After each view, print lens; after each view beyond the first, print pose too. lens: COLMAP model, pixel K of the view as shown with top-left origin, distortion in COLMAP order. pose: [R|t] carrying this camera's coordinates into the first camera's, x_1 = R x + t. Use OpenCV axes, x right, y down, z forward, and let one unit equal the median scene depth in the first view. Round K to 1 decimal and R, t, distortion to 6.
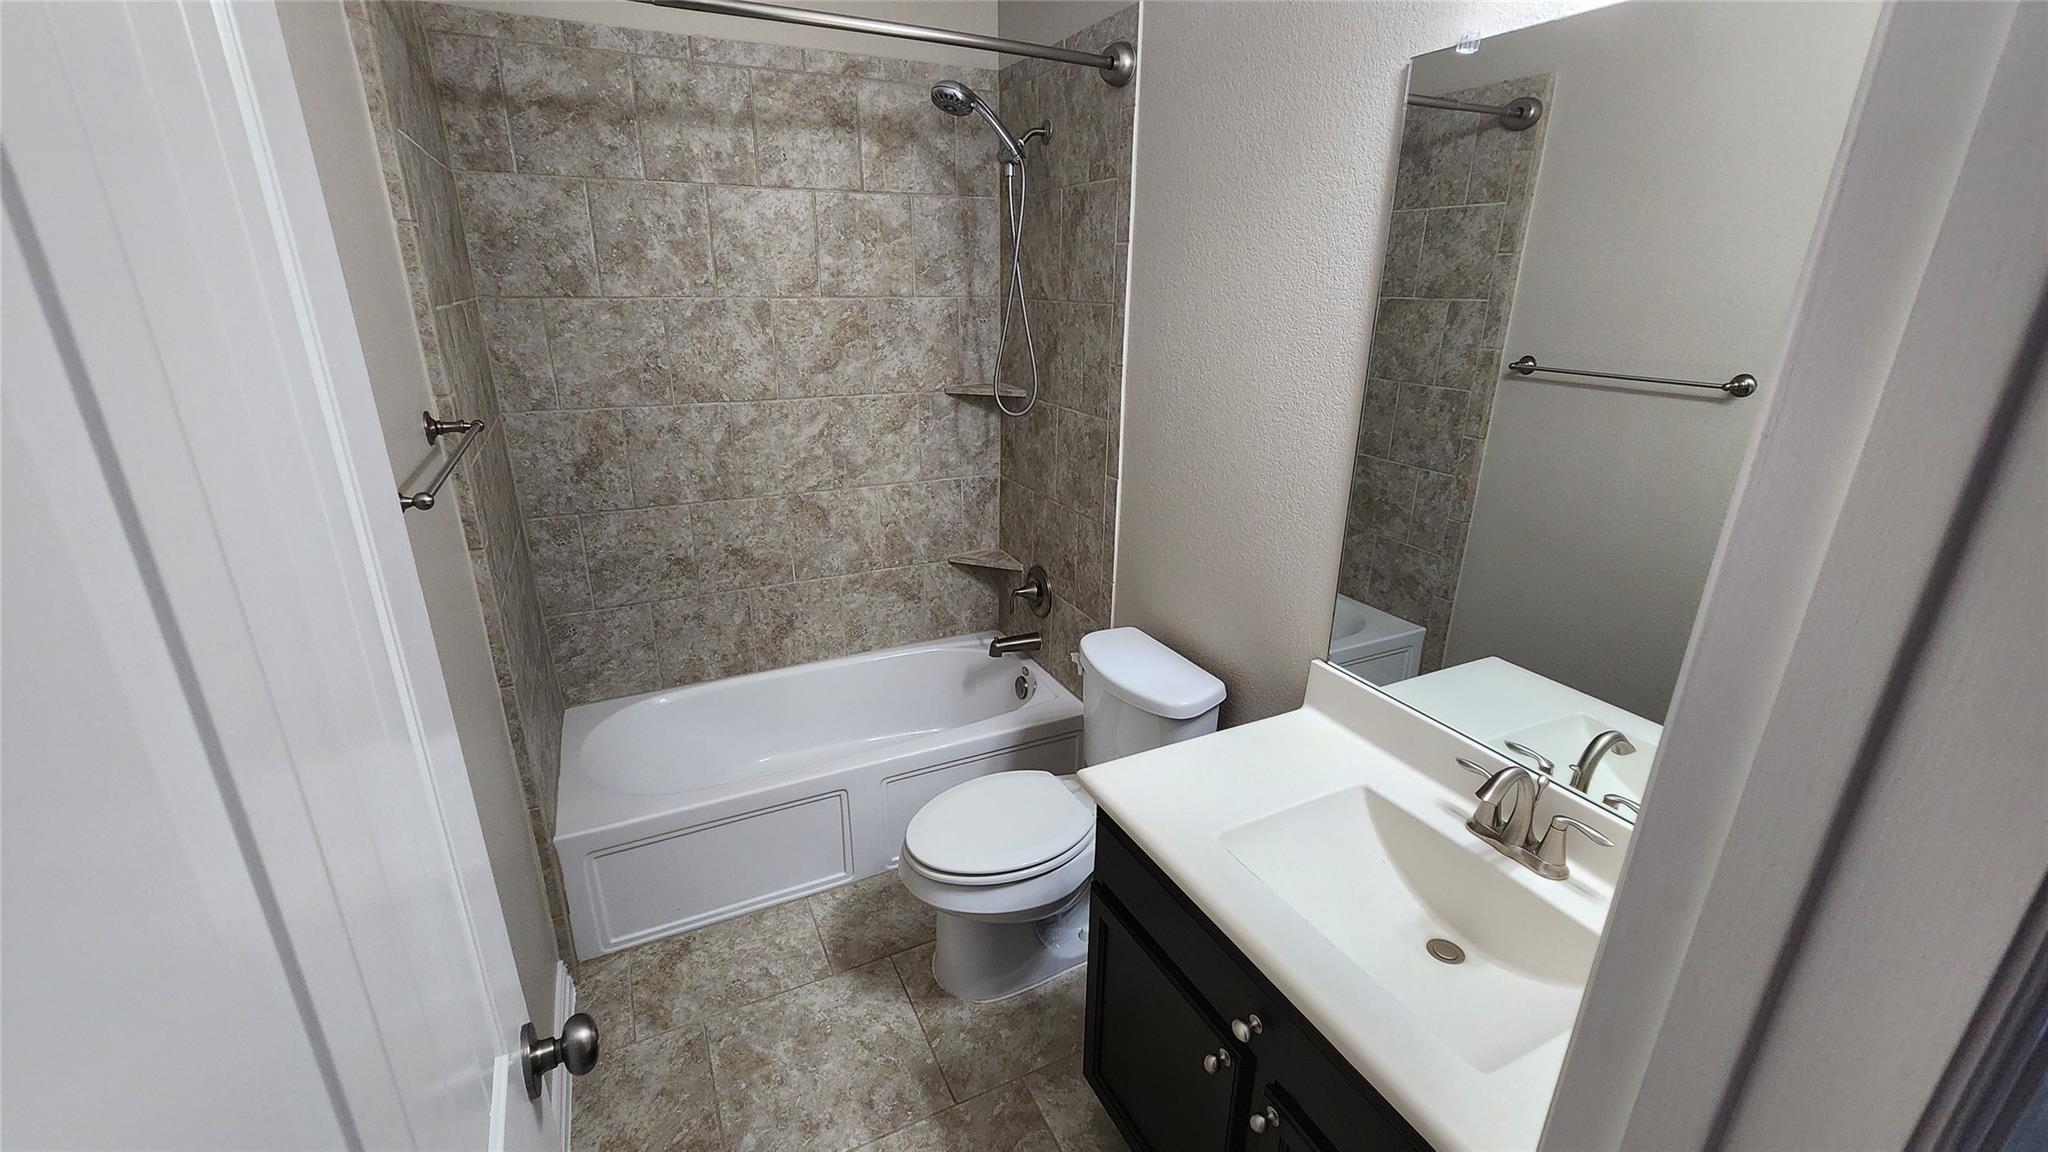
lens RADIAL K [[835.2, 0, 990.8], [0, 835.2, 579.6], [0, 0, 1]] dist [-0.003441, 0.001698]
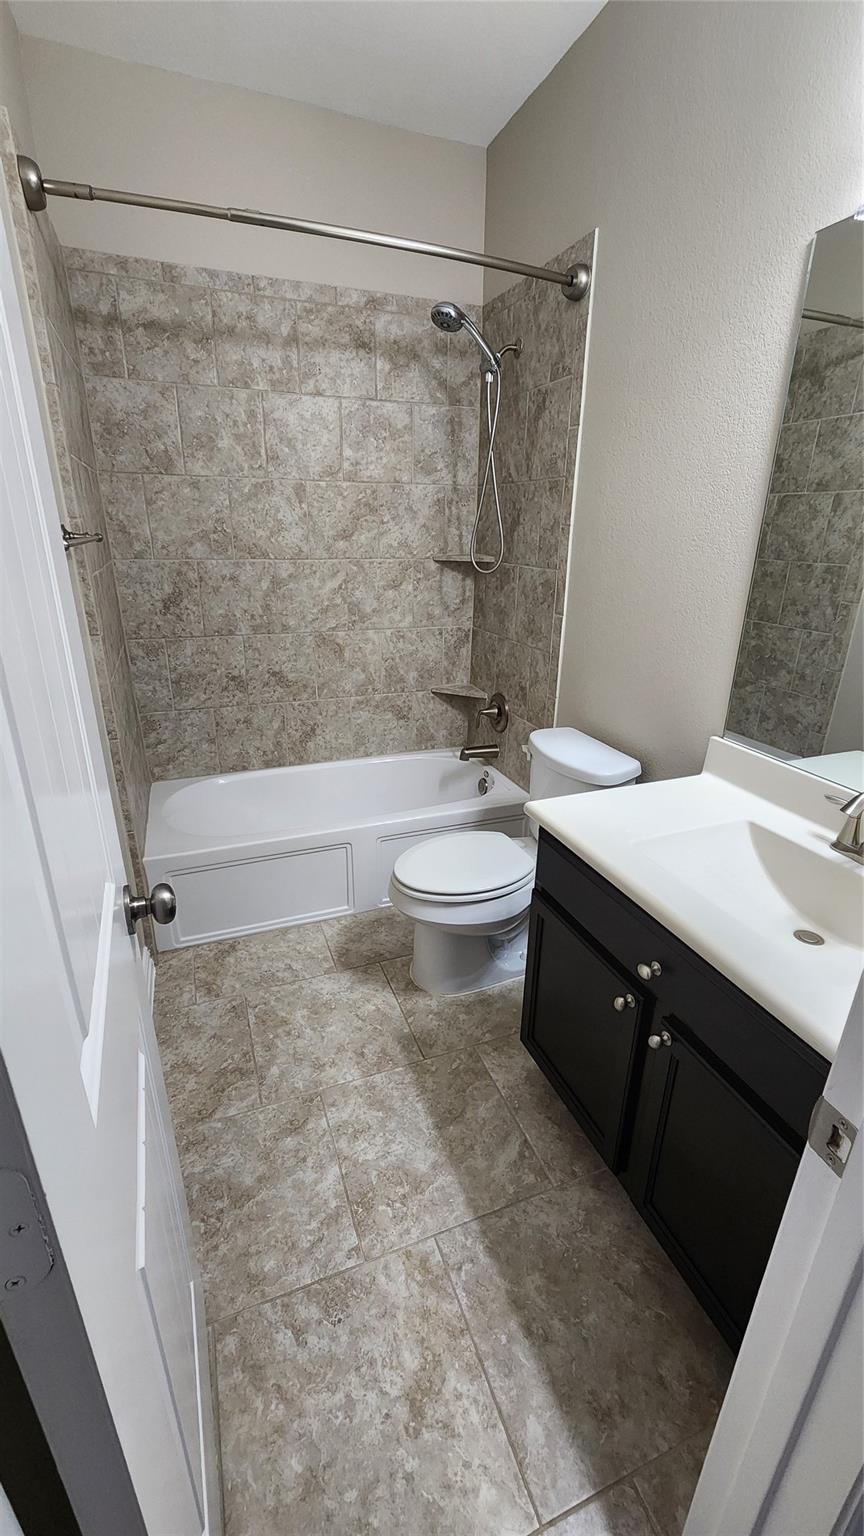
lens RADIAL K [[626.4, 0, 410.8], [0, 626.4, 765.8], [0, 0, 1]] dist [-0.003441, 0.001698]
pose [[0.996364, 0.035246, -0.077572, -0.001470], [-0.033284, 0.999096, 0.026444, 0.100292], [0.078434, -0.023766, 0.996636, -0.003927]]
